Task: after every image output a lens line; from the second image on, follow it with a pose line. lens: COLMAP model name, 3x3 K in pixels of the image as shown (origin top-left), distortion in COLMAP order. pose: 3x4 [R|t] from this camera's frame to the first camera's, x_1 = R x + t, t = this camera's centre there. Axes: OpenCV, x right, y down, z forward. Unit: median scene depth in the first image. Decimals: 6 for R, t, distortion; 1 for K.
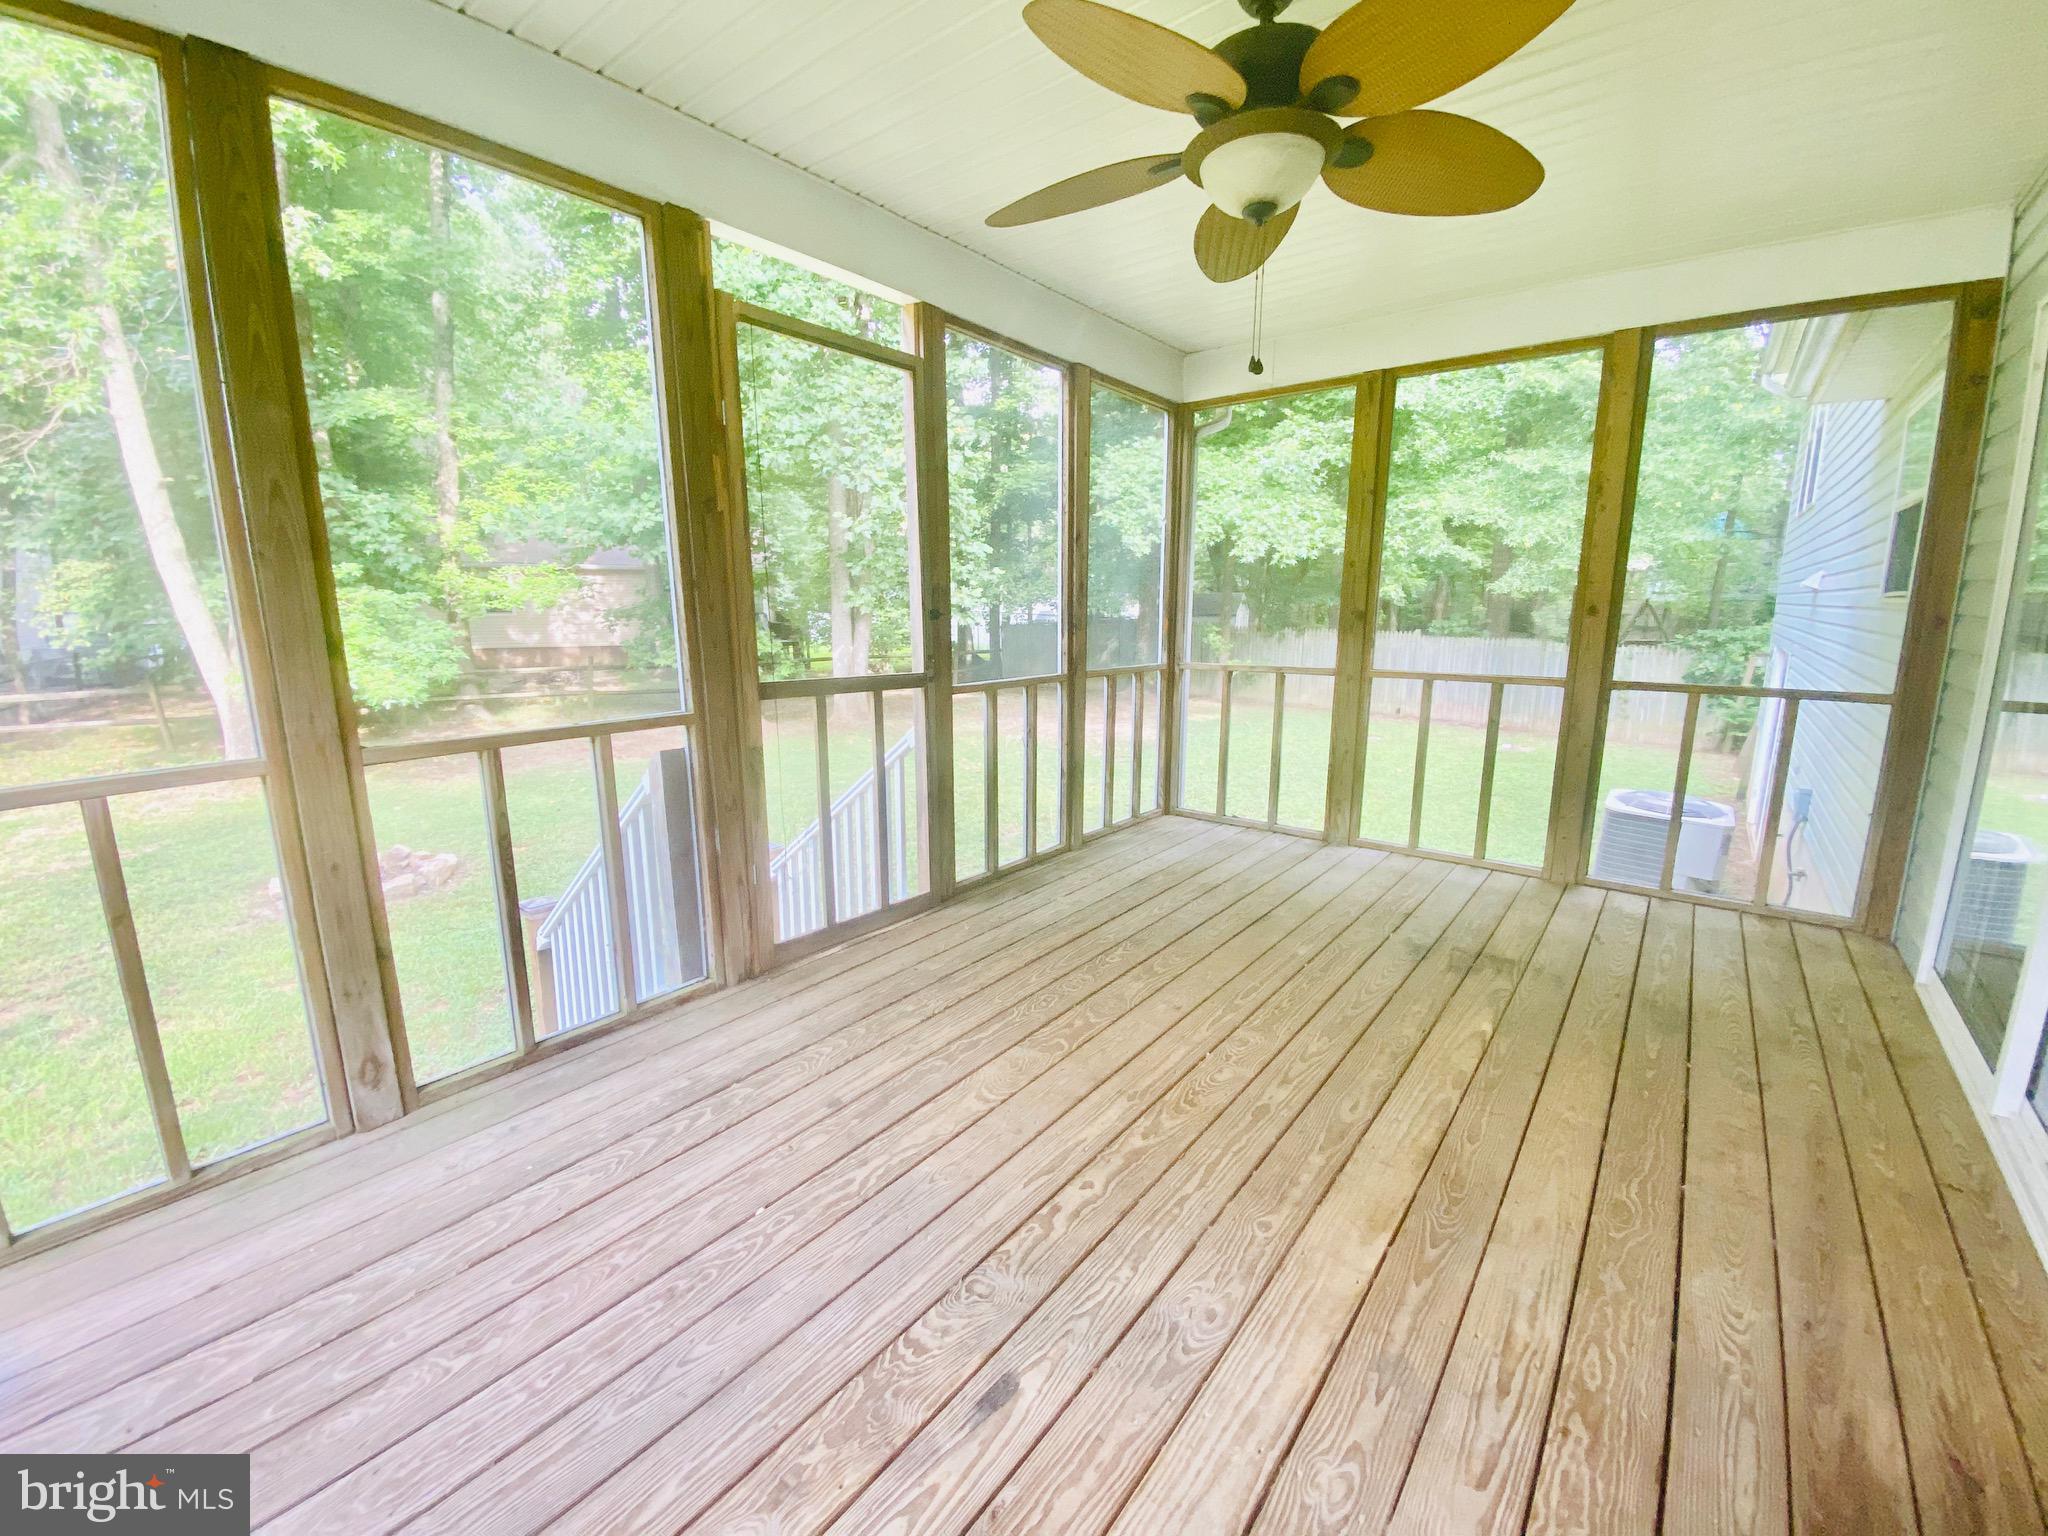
lens RADIAL K [[848.7, 0, 1018.3], [0, 848.7, 759.6], [0, 0, 1]] dist [0.009080, -0.013851]
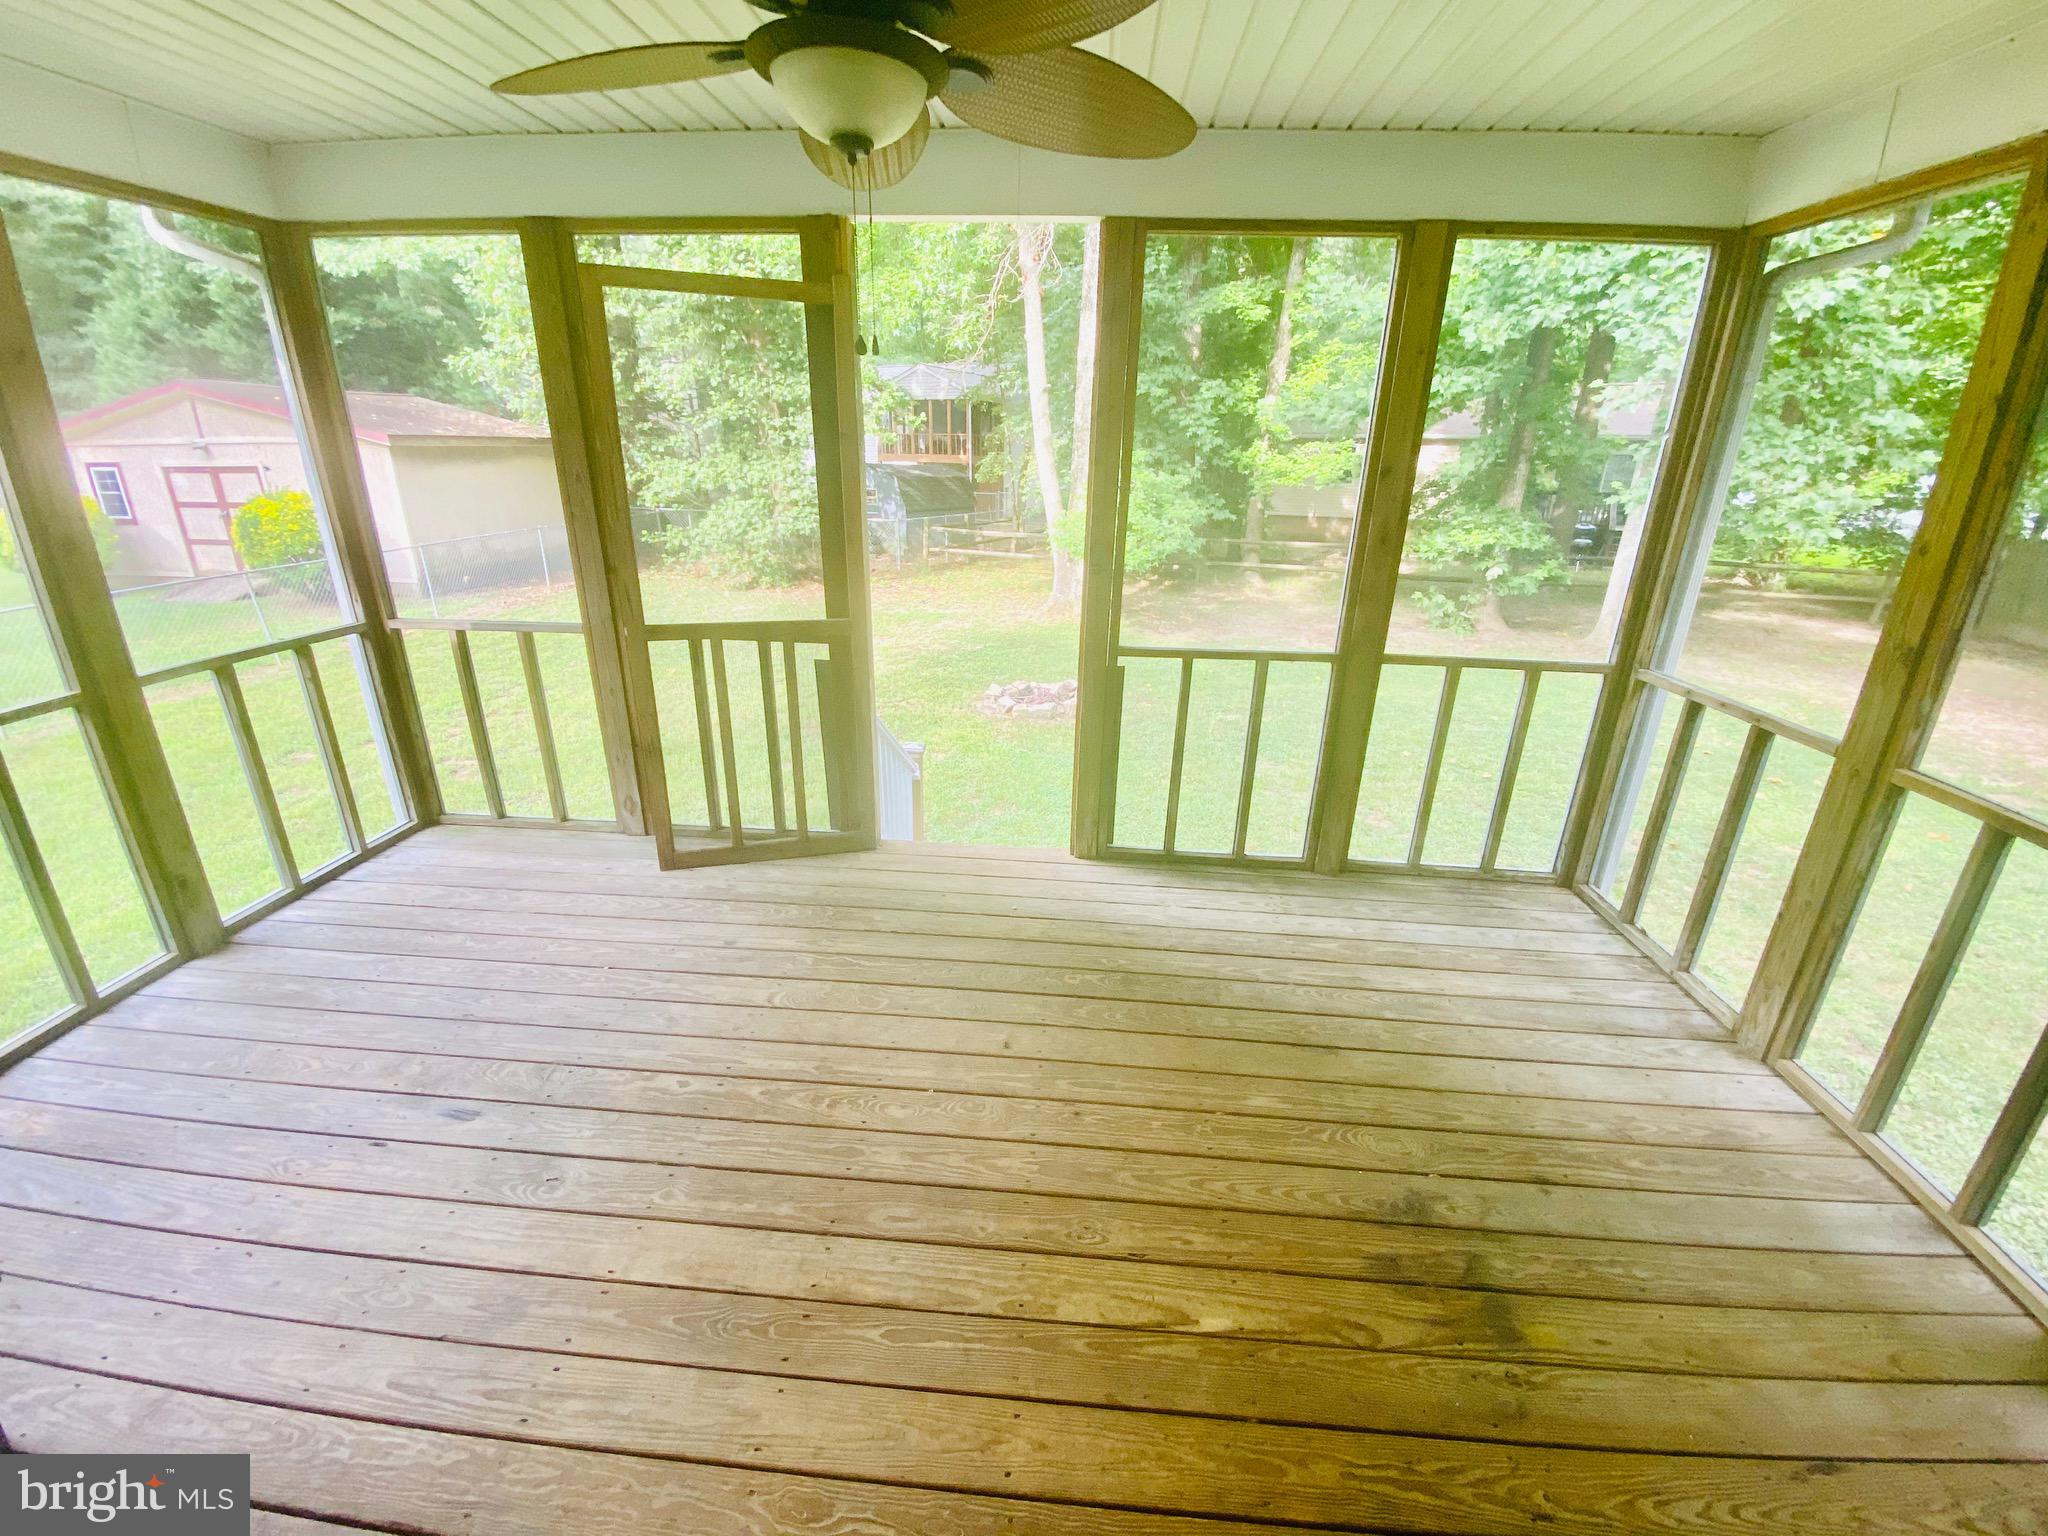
lens RADIAL K [[848.7, 0, 1014.9], [0, 848.7, 764.5], [0, 0, 1]] dist [0.009080, -0.013851]
pose [[0.554952, 0.296130, -0.777390, 0.738976], [-0.170389, 0.955146, 0.242208, -0.201557], [0.814246, -0.001955, 0.580517, 0.430553]]
